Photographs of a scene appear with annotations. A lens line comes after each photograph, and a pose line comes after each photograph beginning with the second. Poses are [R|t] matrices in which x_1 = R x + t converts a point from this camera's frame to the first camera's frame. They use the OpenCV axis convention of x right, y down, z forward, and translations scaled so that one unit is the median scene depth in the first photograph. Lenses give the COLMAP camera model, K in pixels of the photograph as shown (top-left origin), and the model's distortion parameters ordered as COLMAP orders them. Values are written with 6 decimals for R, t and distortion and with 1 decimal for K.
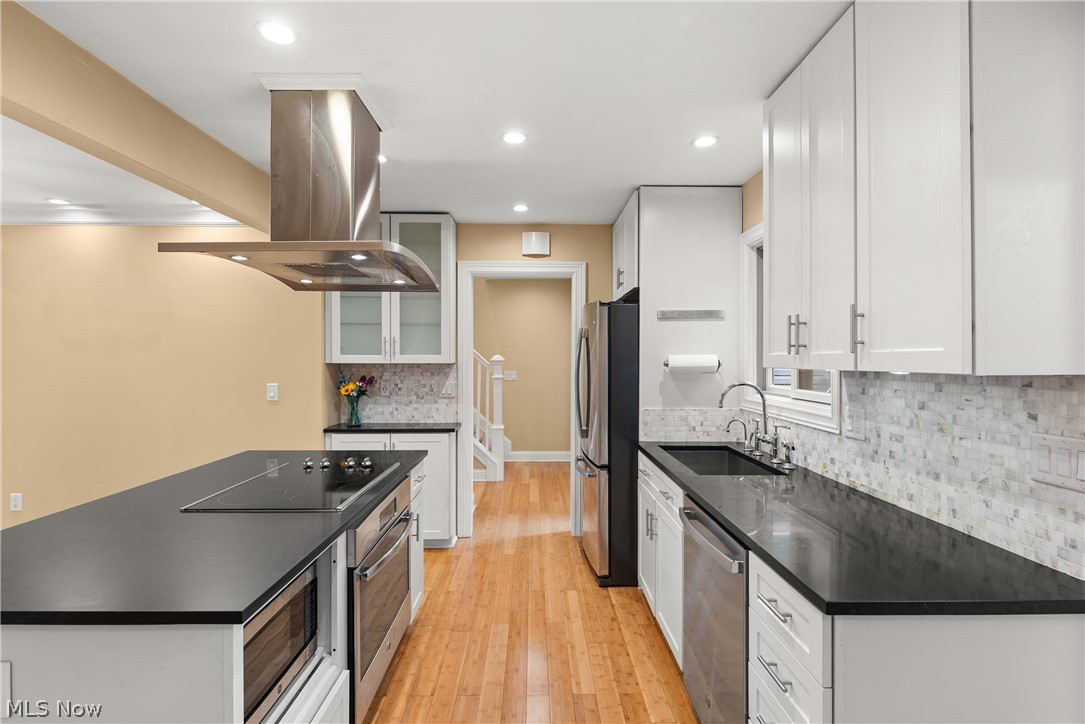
lens RADIAL K [[527.8, 0, 540.7], [0, 527.8, 356.0], [0, 0, 1]] dist [-0.005762, -0.001143]
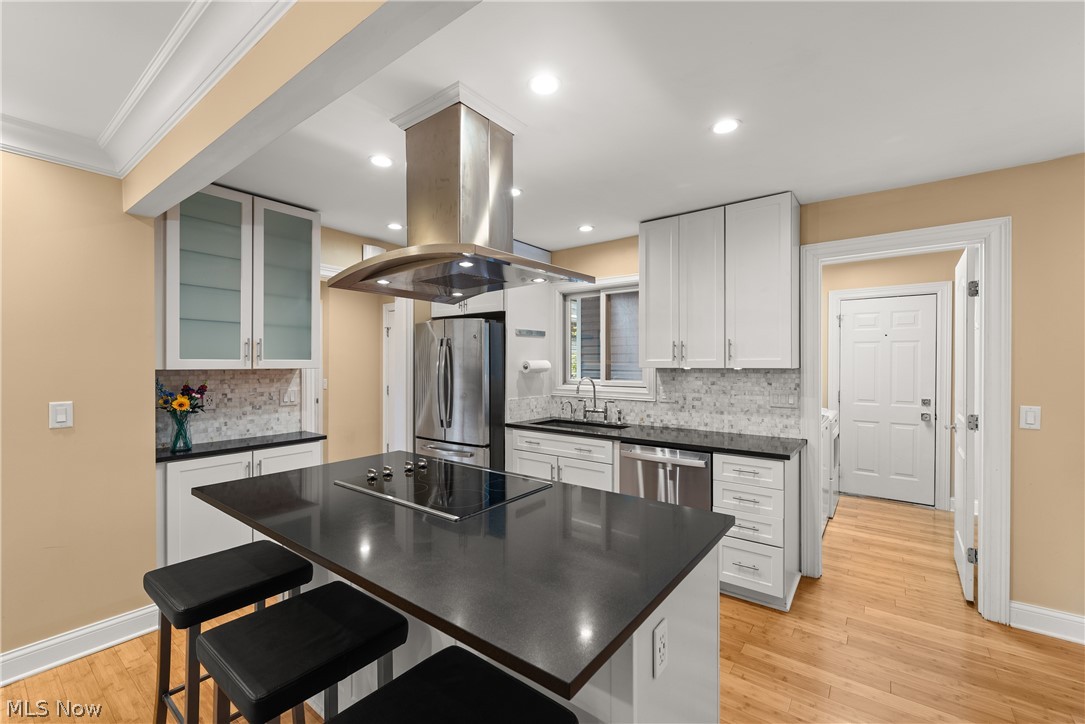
lens RADIAL K [[451.0, 0, 542.8], [0, 451.0, 364.7], [0, 0, 1]] dist [0.004352, -0.001051]
pose [[0.611220, -0.003711, 0.791452, -0.703574], [-0.001817, 0.999980, 0.006092, 0.001702], [-0.791458, -0.005162, 0.611201, 0.211907]]
